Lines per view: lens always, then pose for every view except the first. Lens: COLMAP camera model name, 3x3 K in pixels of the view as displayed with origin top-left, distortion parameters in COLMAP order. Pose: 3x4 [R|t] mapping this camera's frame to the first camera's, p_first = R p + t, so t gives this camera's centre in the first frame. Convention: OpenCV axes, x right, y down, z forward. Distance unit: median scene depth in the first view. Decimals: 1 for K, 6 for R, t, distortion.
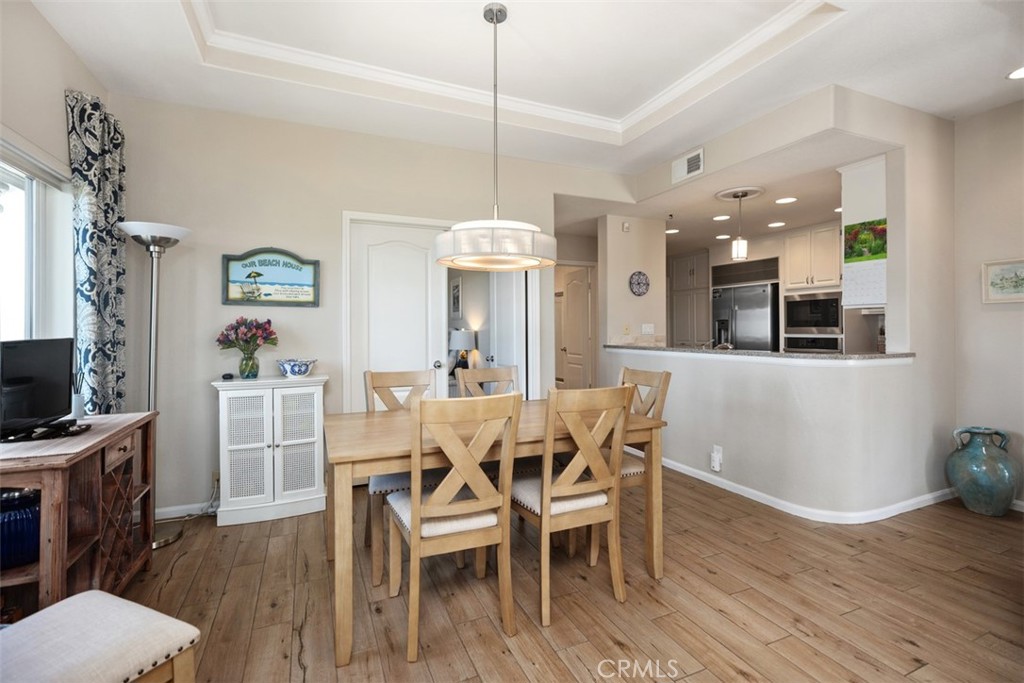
lens RADIAL K [[466.6, 0, 504.8], [0, 466.6, 330.5], [0, 0, 1]] dist [-0.001141, 0.000235]
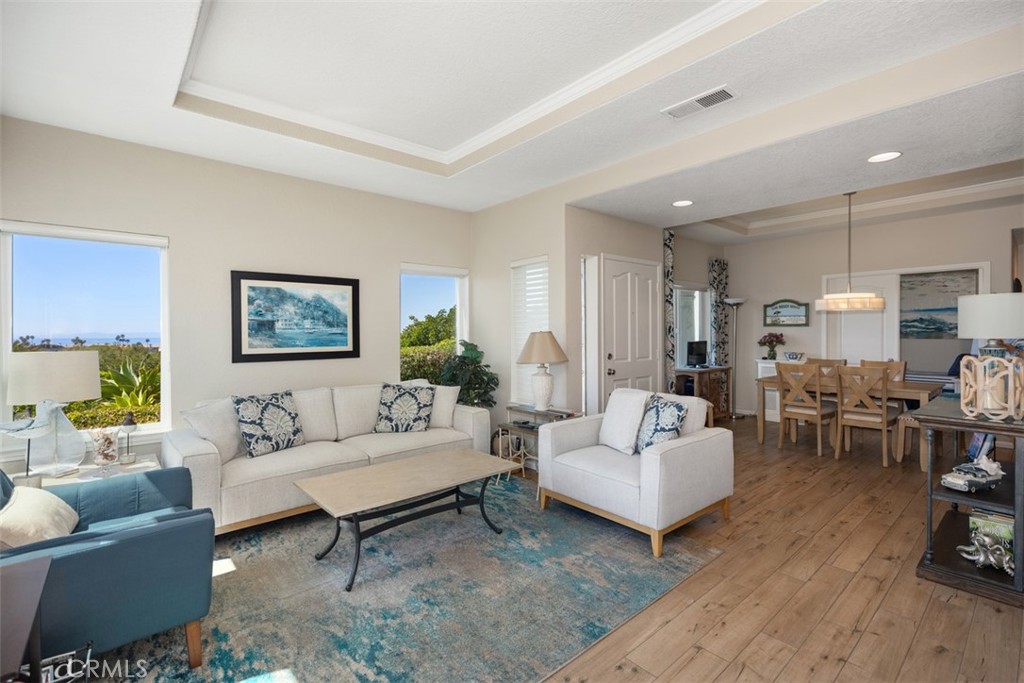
lens RADIAL K [[466.6, 0, 512.0], [0, 466.6, 336.1], [0, 0, 1]] dist [-0.001141, 0.000235]
pose [[0.313837, 0.010982, -0.949414, 1.210705], [0.008265, 0.999864, 0.014298, -0.053002], [0.949441, -0.012335, 0.313703, -0.915623]]
